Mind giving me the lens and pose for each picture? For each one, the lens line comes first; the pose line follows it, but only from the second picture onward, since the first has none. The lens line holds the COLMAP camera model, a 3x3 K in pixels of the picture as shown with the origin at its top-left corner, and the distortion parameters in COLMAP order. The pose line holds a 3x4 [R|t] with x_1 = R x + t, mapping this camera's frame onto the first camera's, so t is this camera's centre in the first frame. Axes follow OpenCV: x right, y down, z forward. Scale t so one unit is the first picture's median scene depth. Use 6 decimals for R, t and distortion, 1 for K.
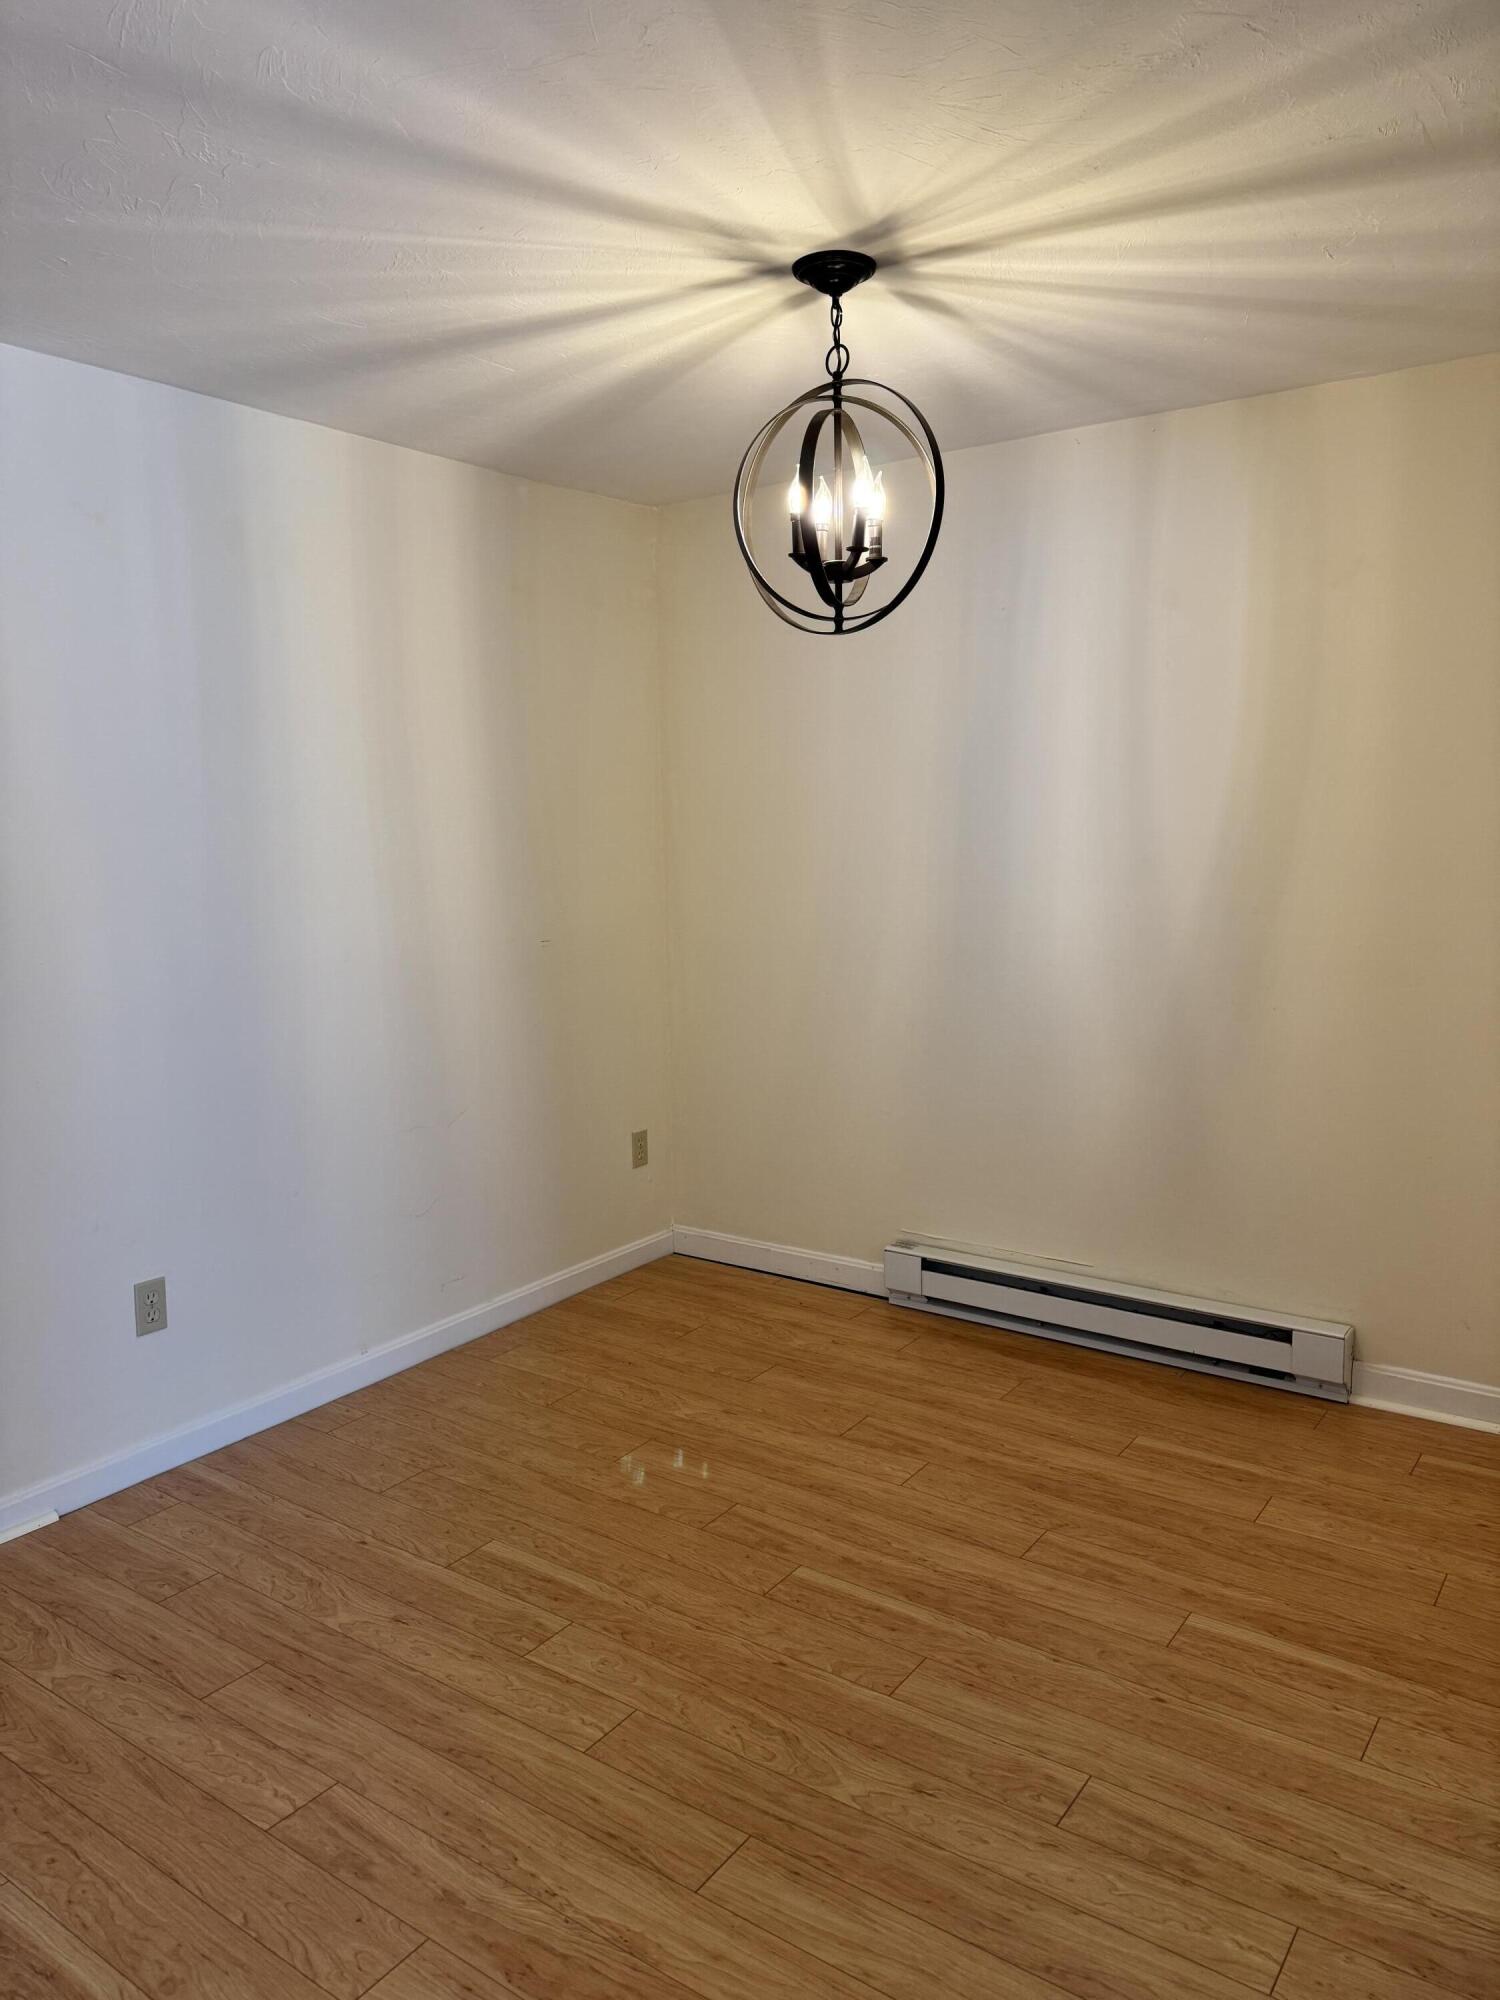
lens RADIAL K [[1385.2, 0, 761.1], [0, 1385.2, 987.9], [0, 0, 1]] dist [0.031578, -0.017970]
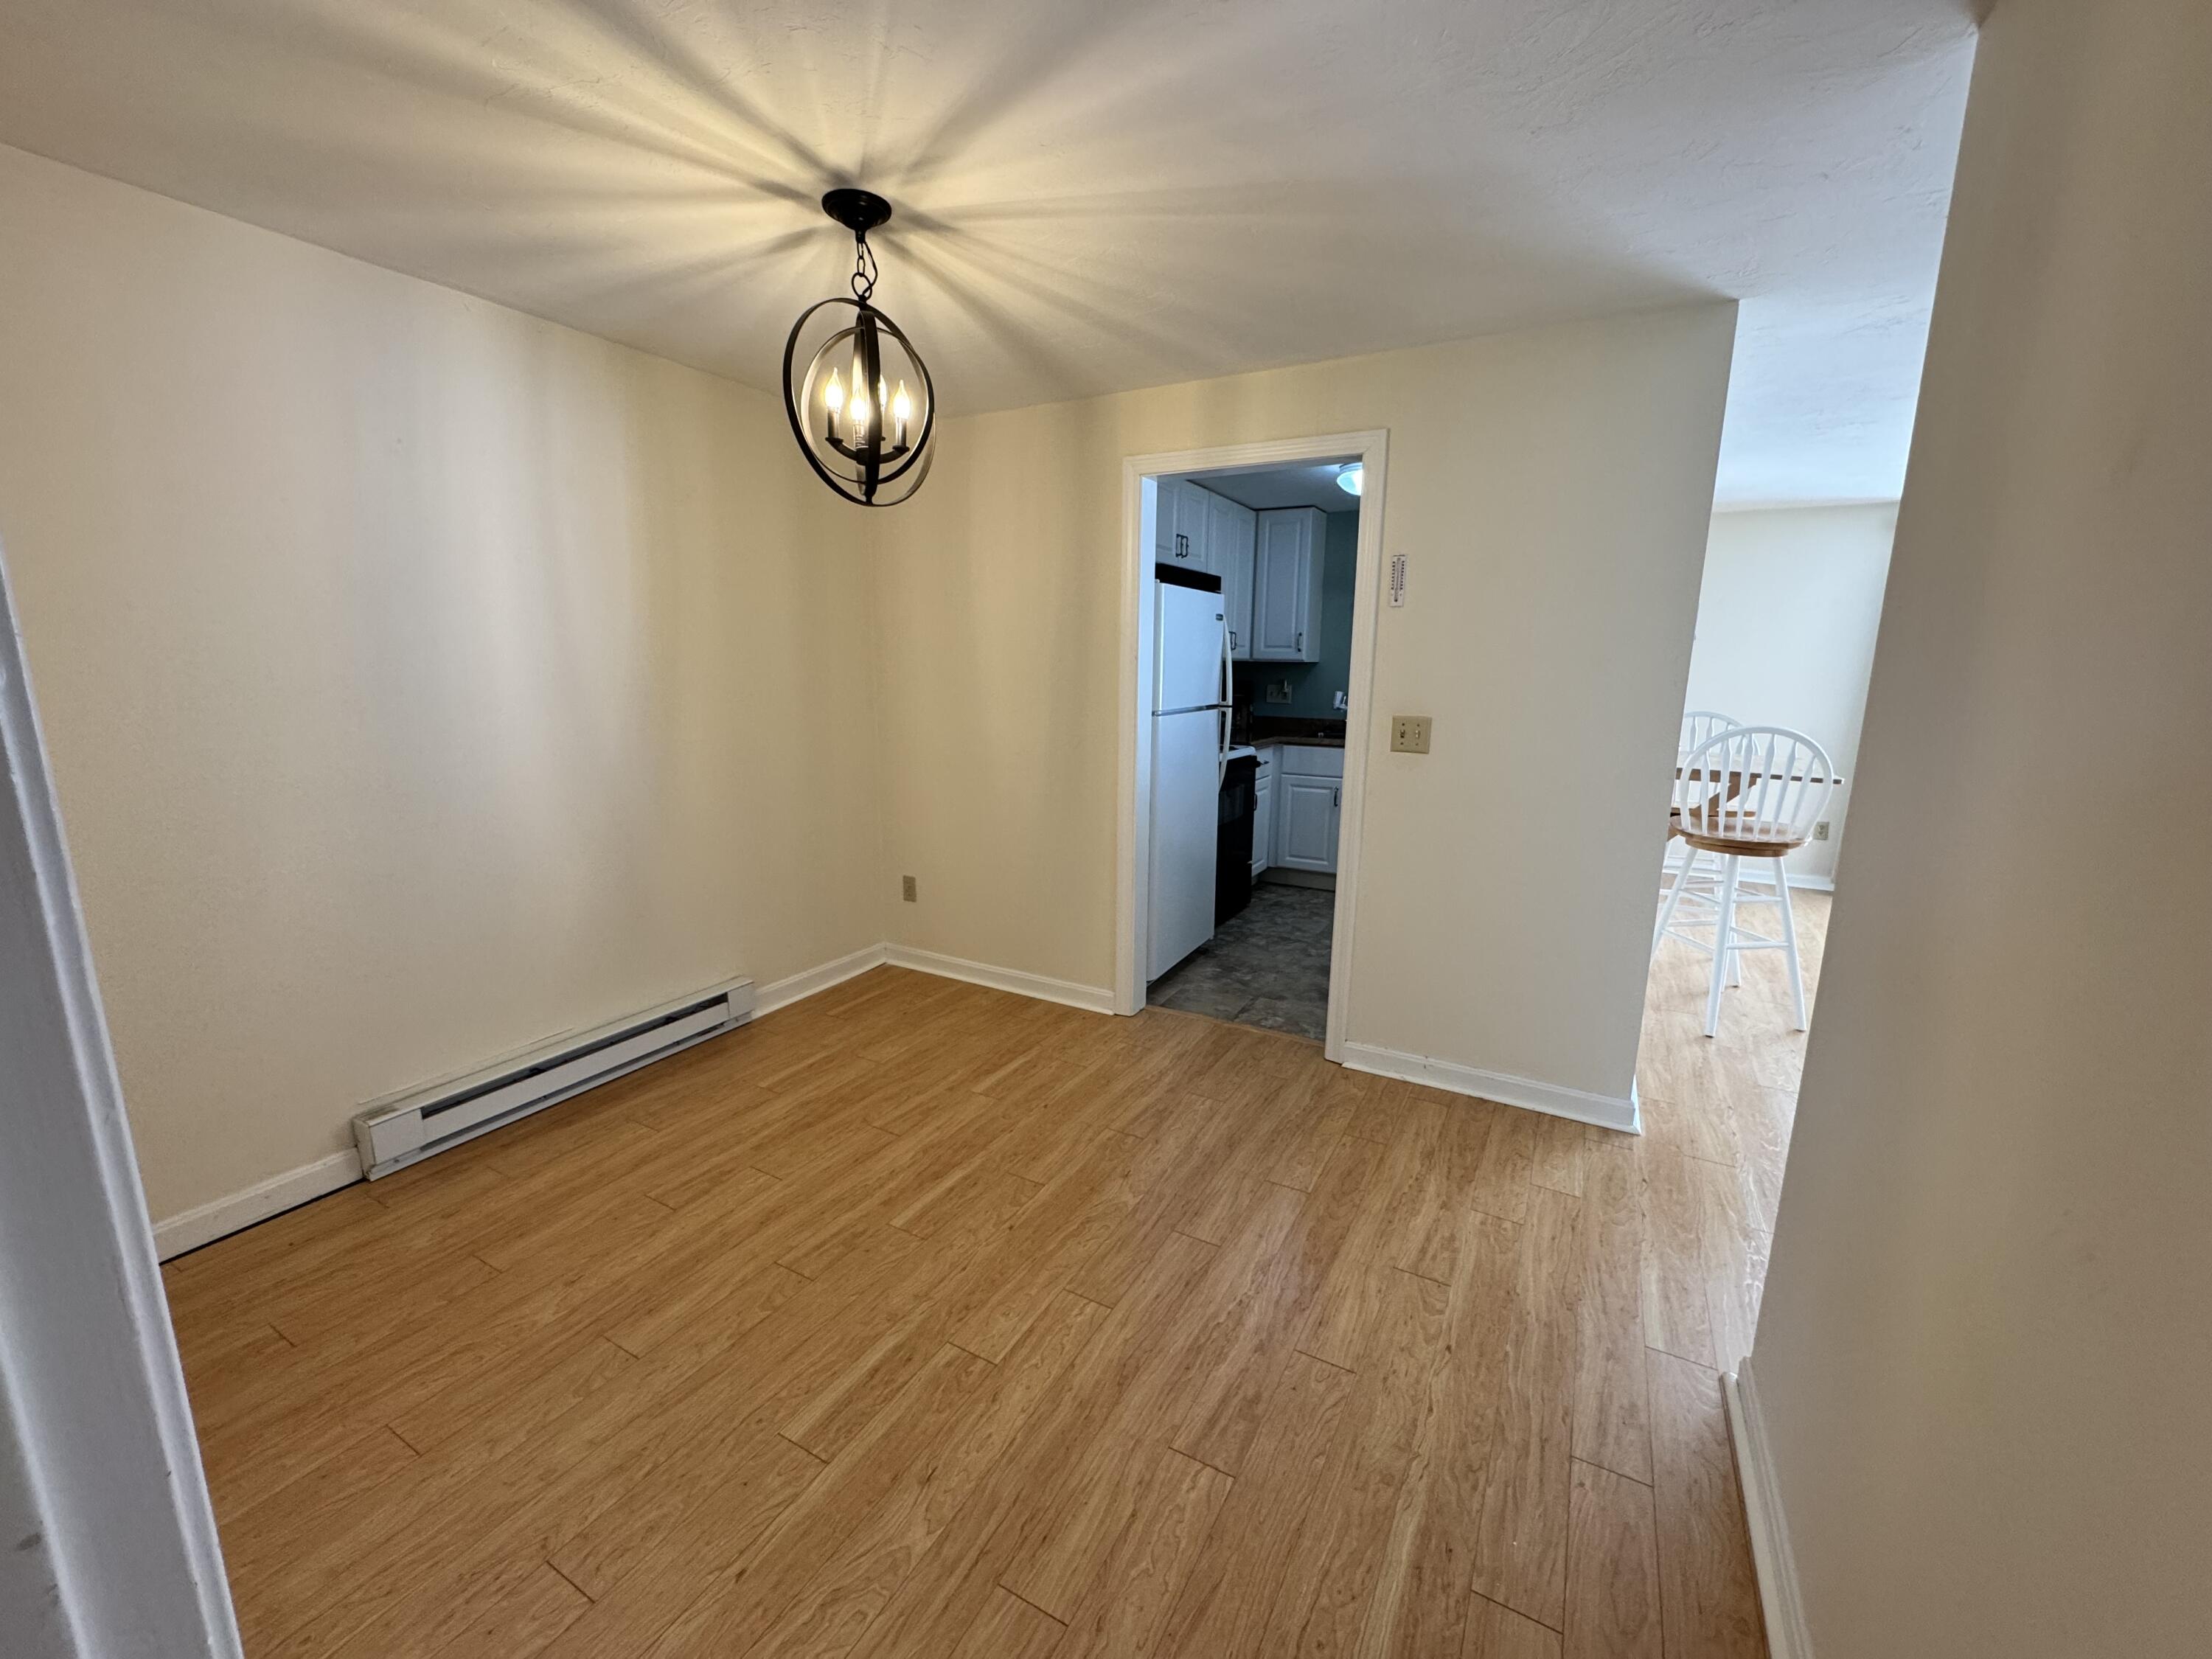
lens RADIAL K [[878.0, 0, 1096.1], [0, 878.0, 822.4], [0, 0, 1]] dist [0.003677, 0.000428]
pose [[-0.083034, -0.165030, 0.982787, -0.866945], [0.121339, 0.977181, 0.174340, -0.089408], [-0.989132, 0.133727, -0.061114, 0.942753]]
